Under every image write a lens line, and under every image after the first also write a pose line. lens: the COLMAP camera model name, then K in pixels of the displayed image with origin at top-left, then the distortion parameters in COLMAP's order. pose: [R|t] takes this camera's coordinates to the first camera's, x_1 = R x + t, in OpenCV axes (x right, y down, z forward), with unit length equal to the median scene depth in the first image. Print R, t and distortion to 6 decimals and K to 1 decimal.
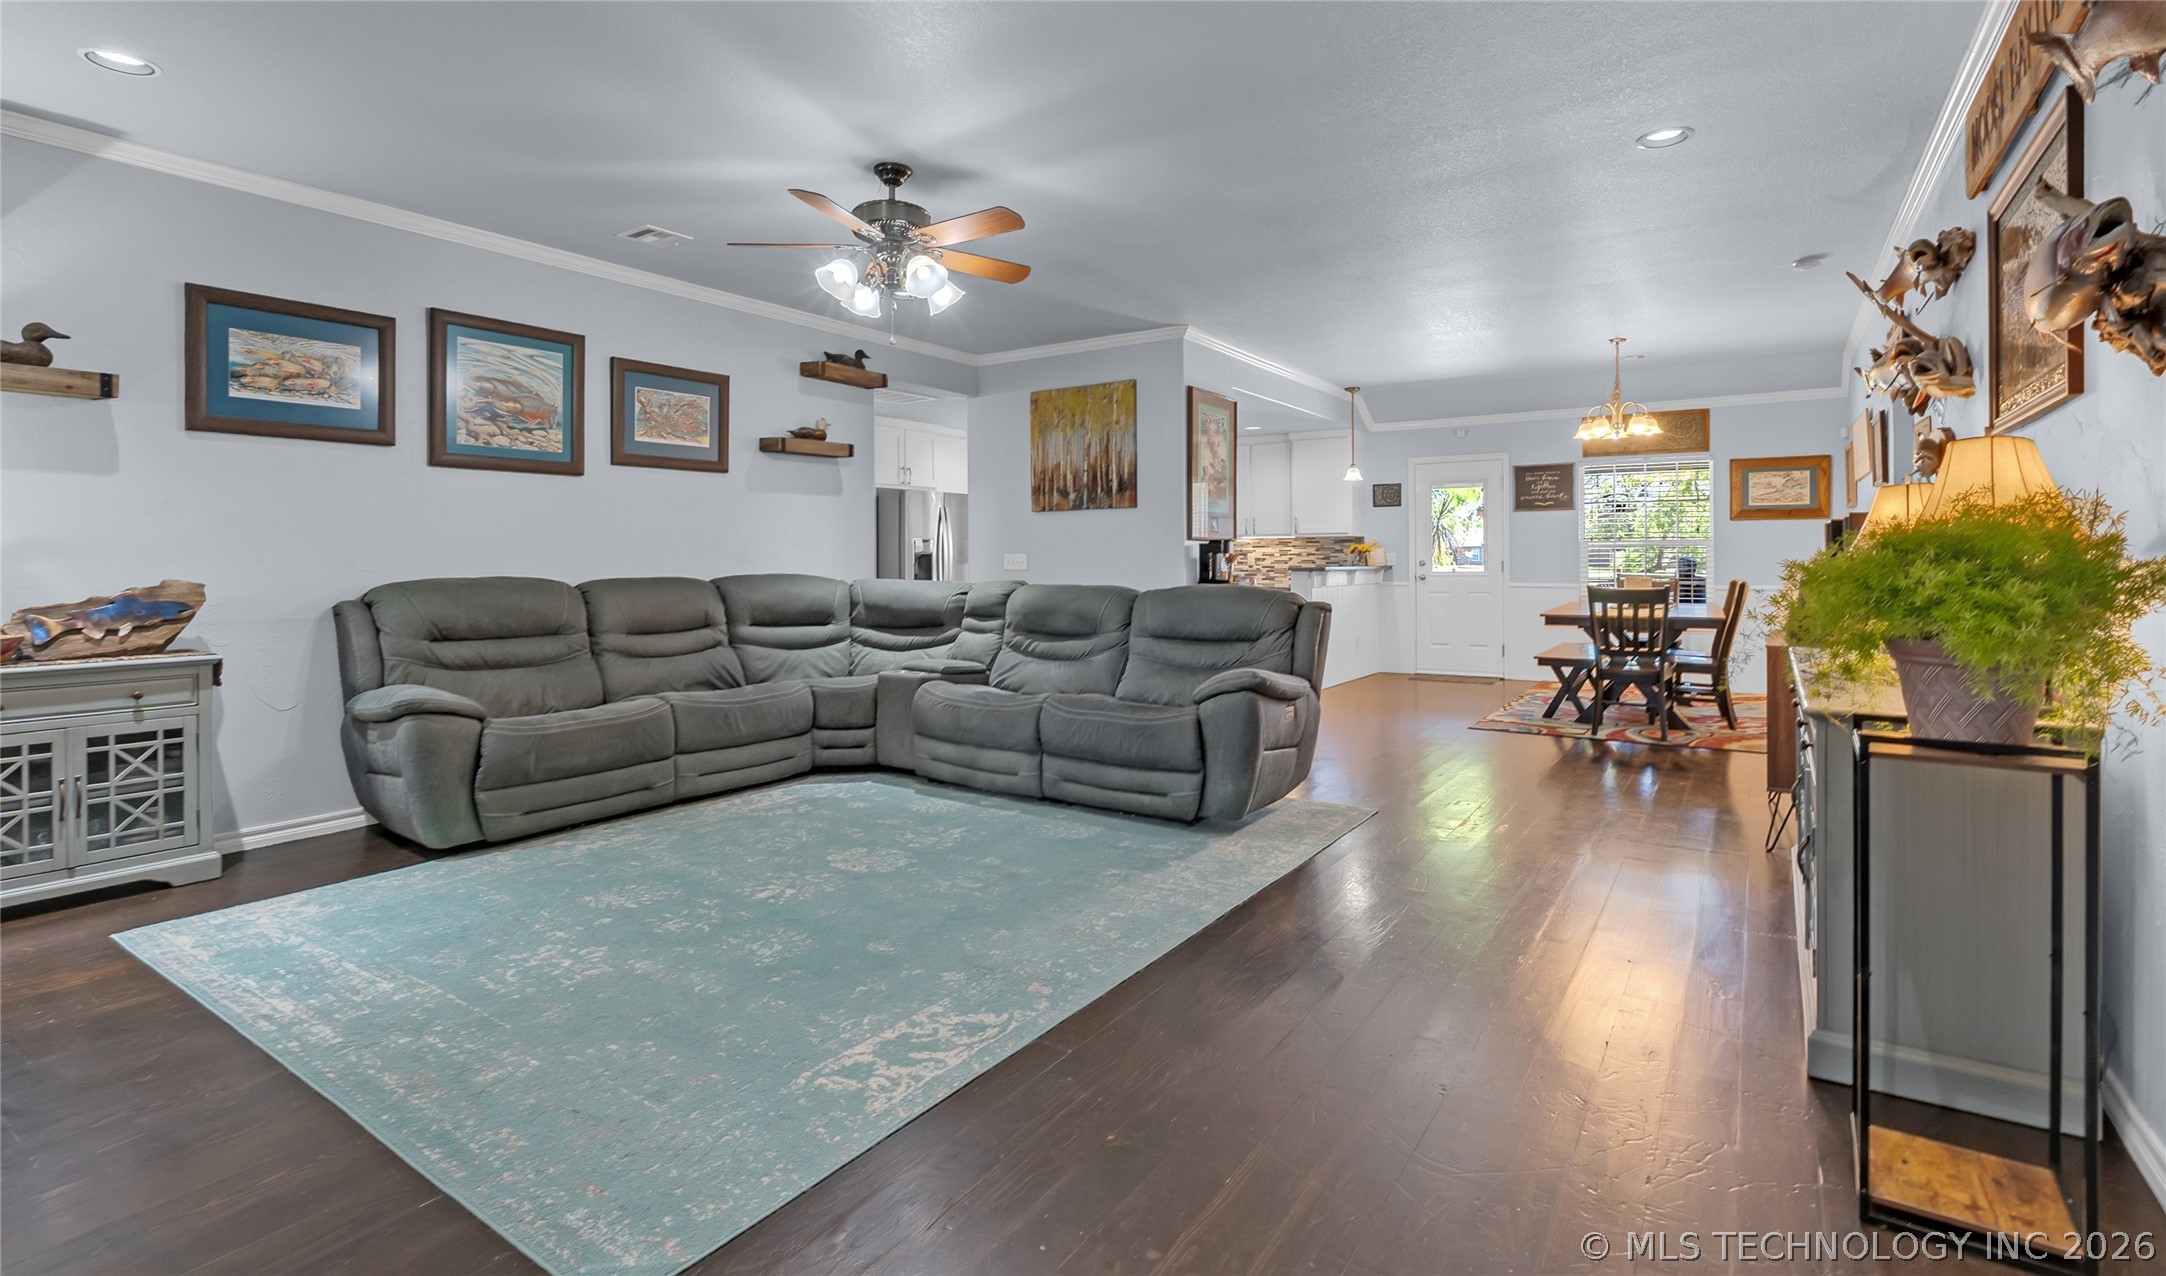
lens RADIAL K [[1024.2, 0, 1082.9], [0, 1024.2, 560.6], [0, 0, 1]] dist [-0.023576, 0.000003]
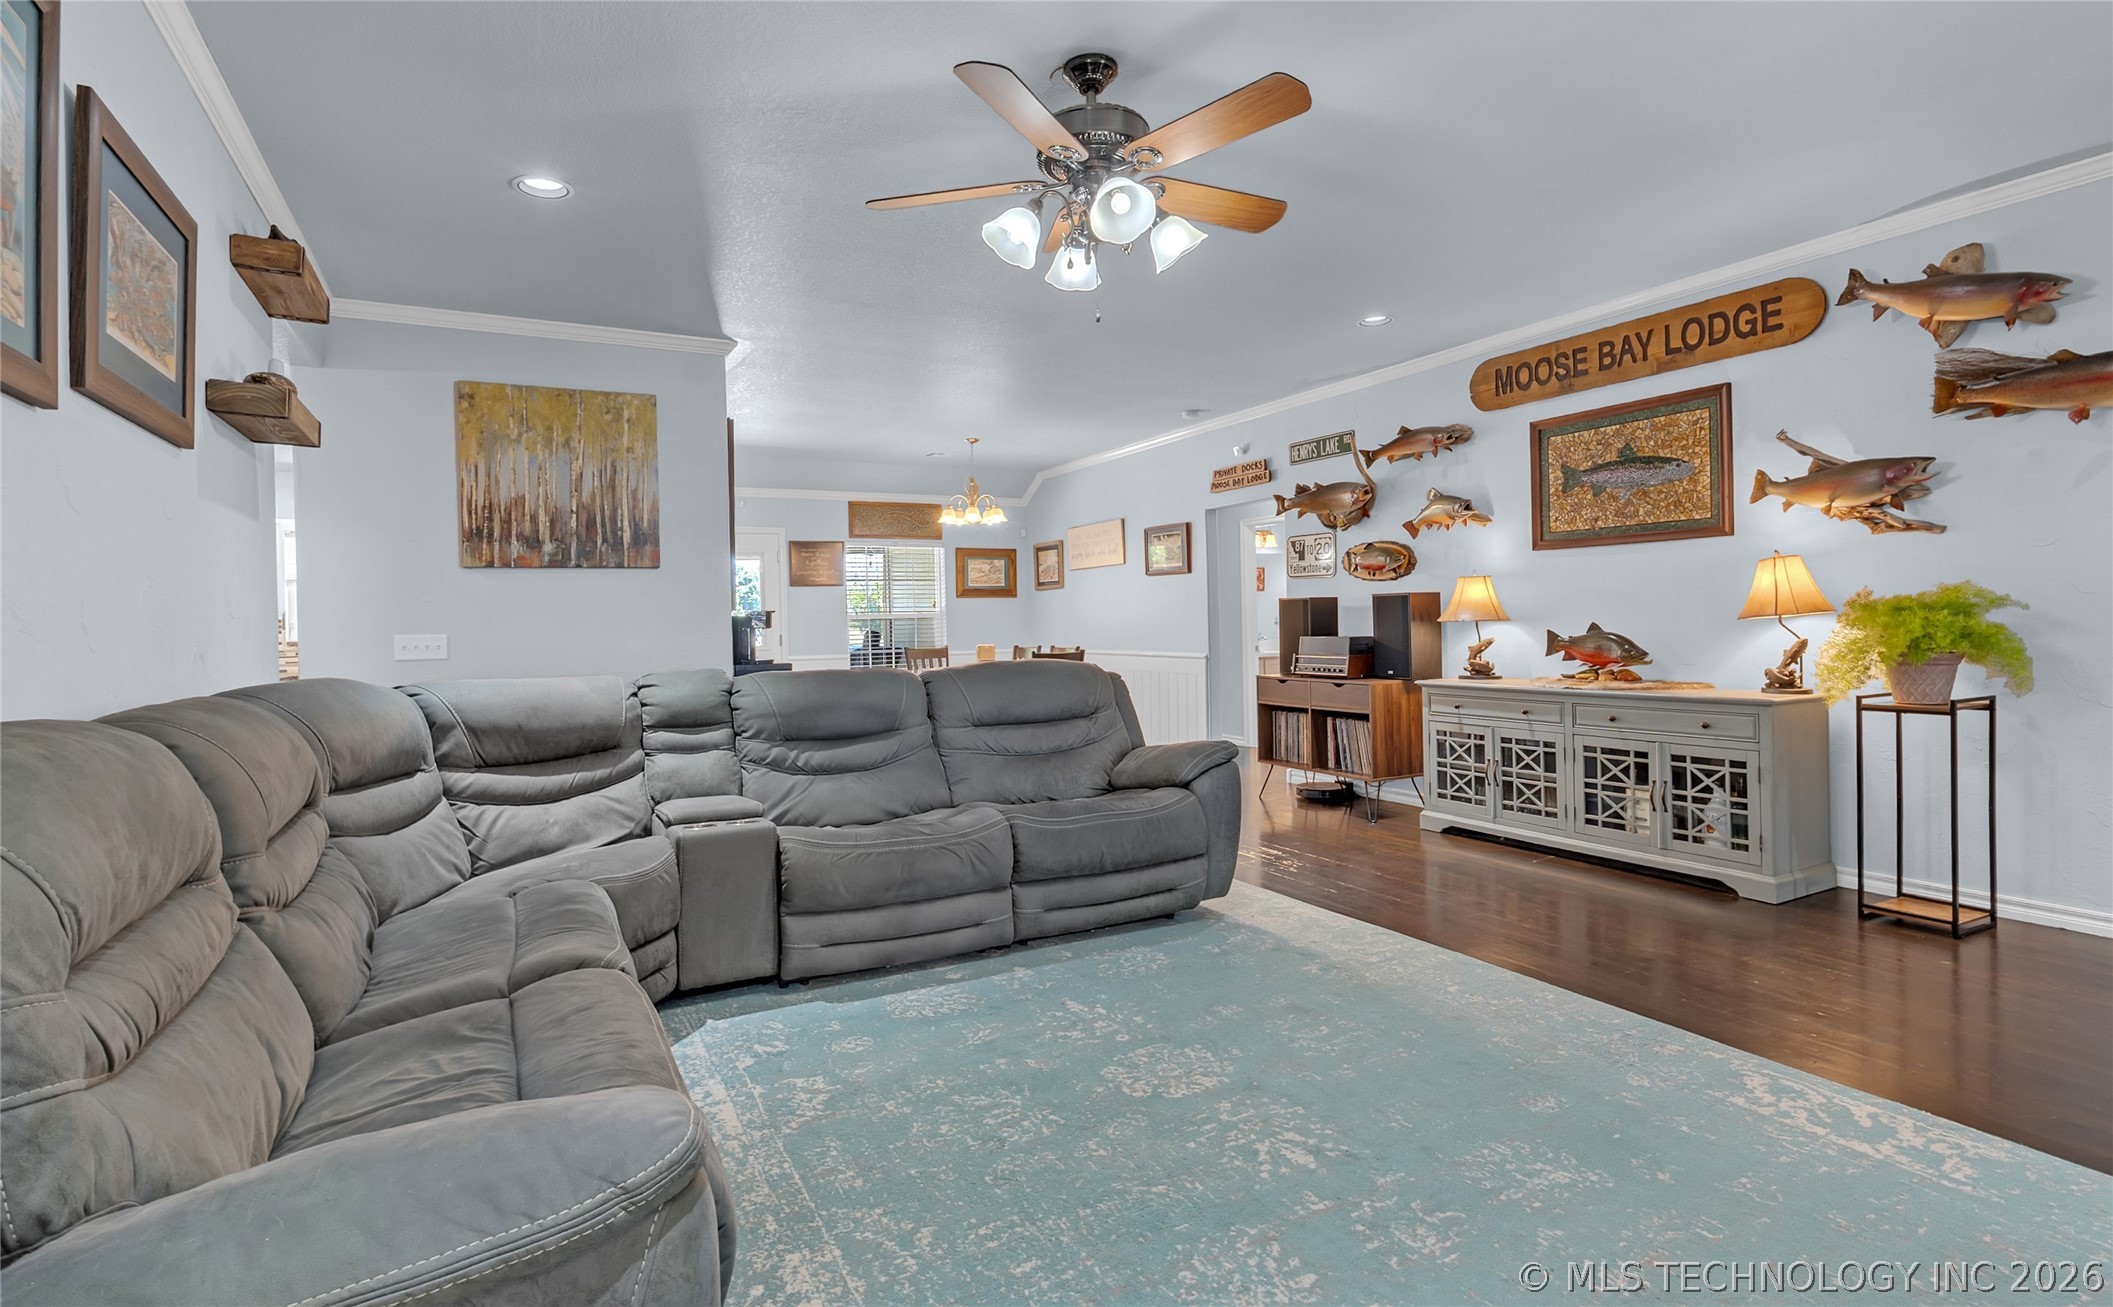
lens RADIAL K [[1004.7, 0, 1051.0], [0, 1004.7, 623.8], [0, 0, 1]] dist [-0.004403, -0.001039]
pose [[0.469089, -0.007599, 0.883118, -0.651327], [0.019483, 0.999809, -0.001745, -0.006668], [-0.882936, 0.018024, 0.469147, 0.577920]]
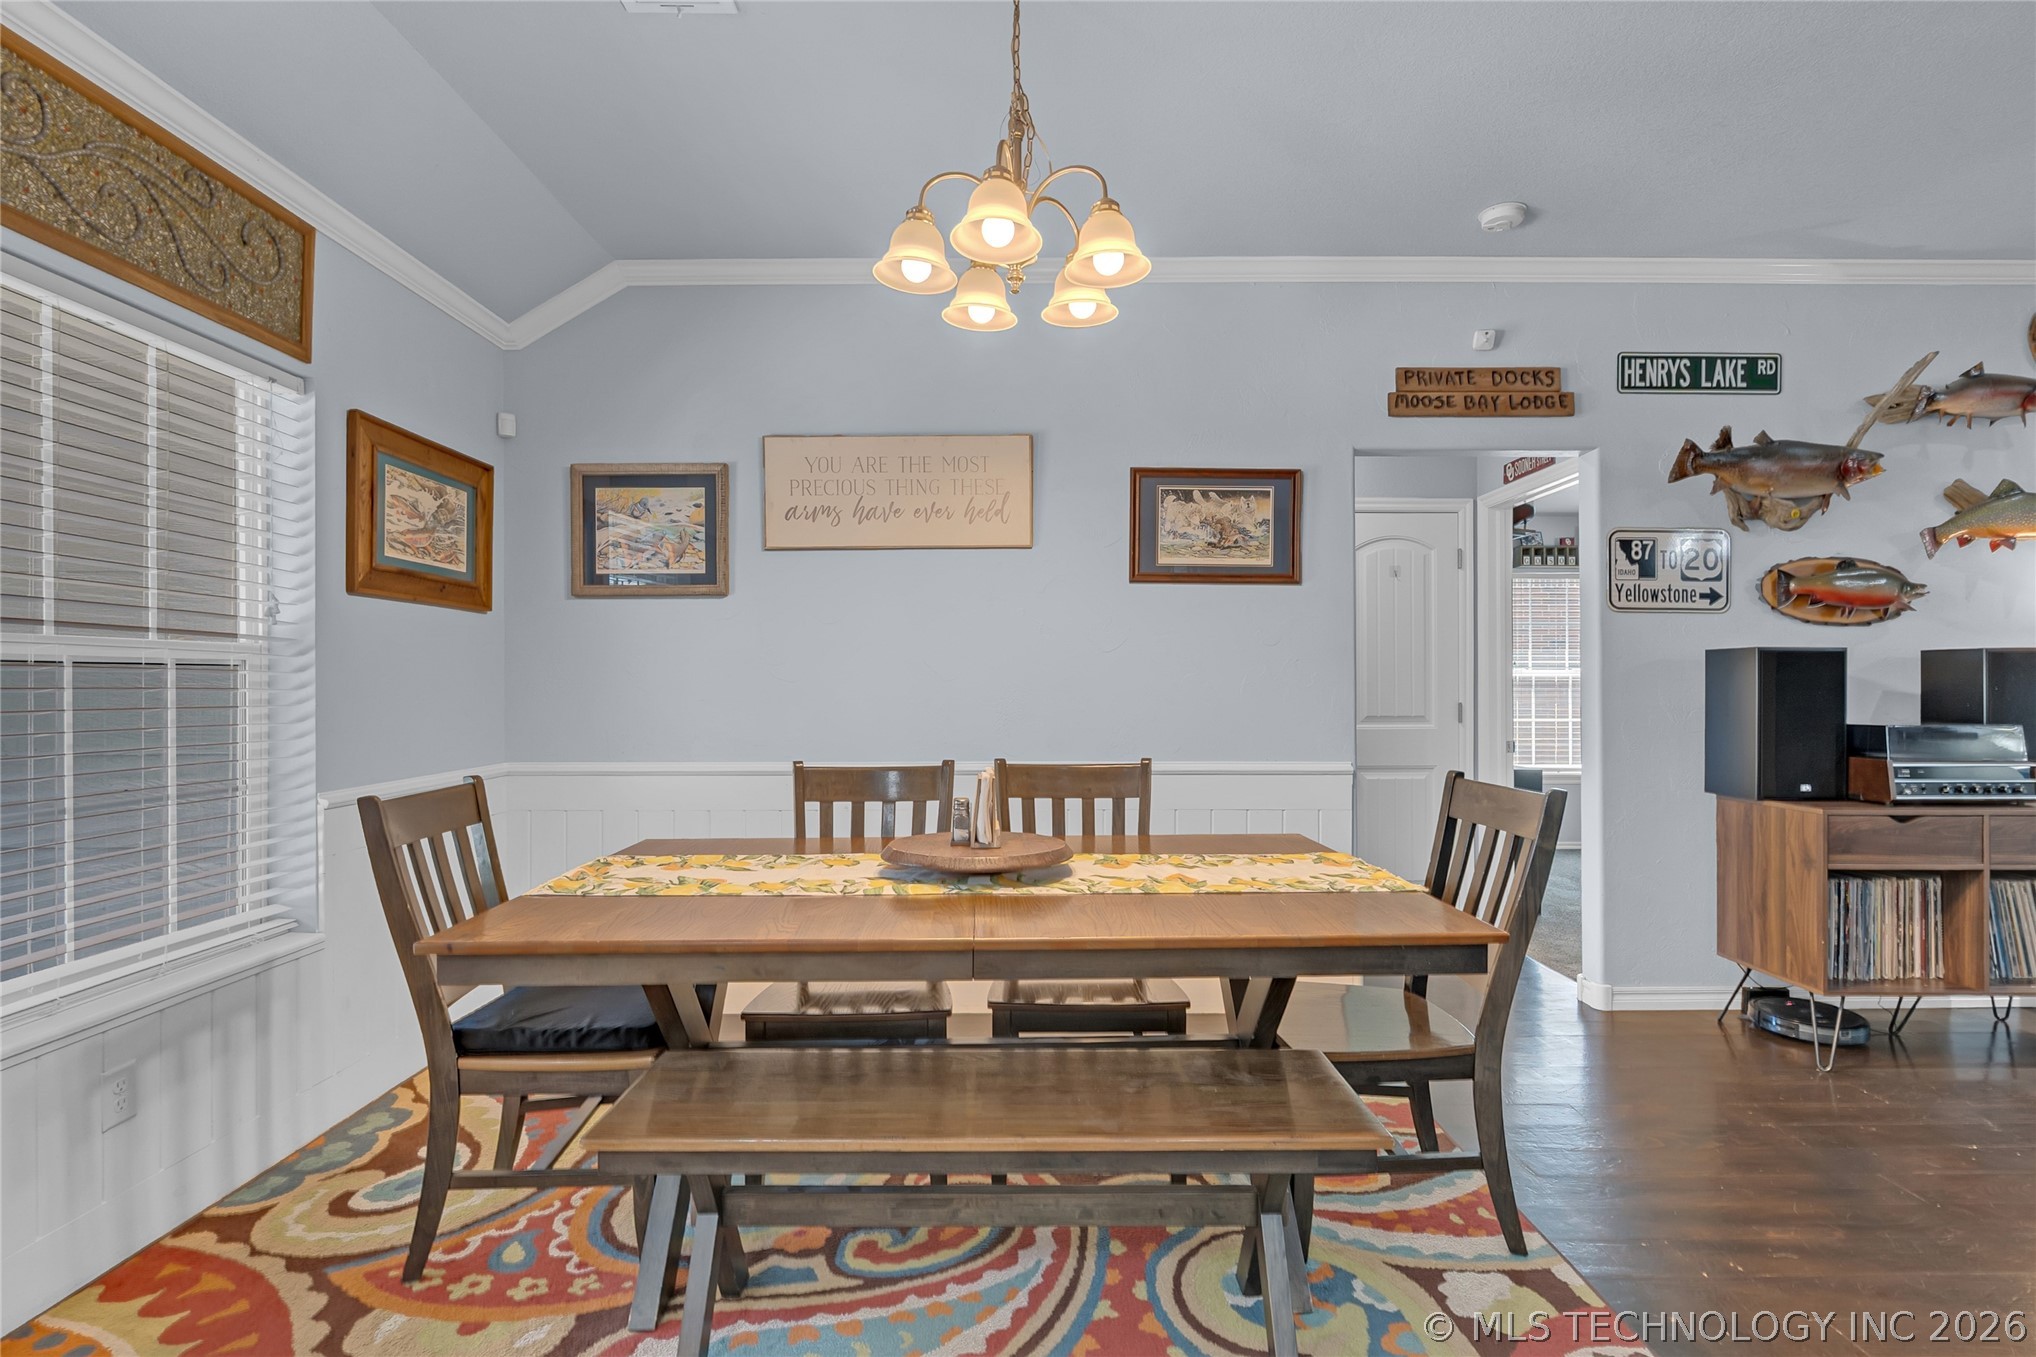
lens RADIAL K [[955.0, 0, 1025.8], [0, 955.0, 680.5], [0, 0, 1]] dist [-0.003337, -0.000389]
pose [[-0.559577, 0.006460, 0.828753, 0.457471], [0.005814, 0.999976, -0.003869, -0.016063], [-0.828758, 0.002653, -0.559601, 1.719203]]
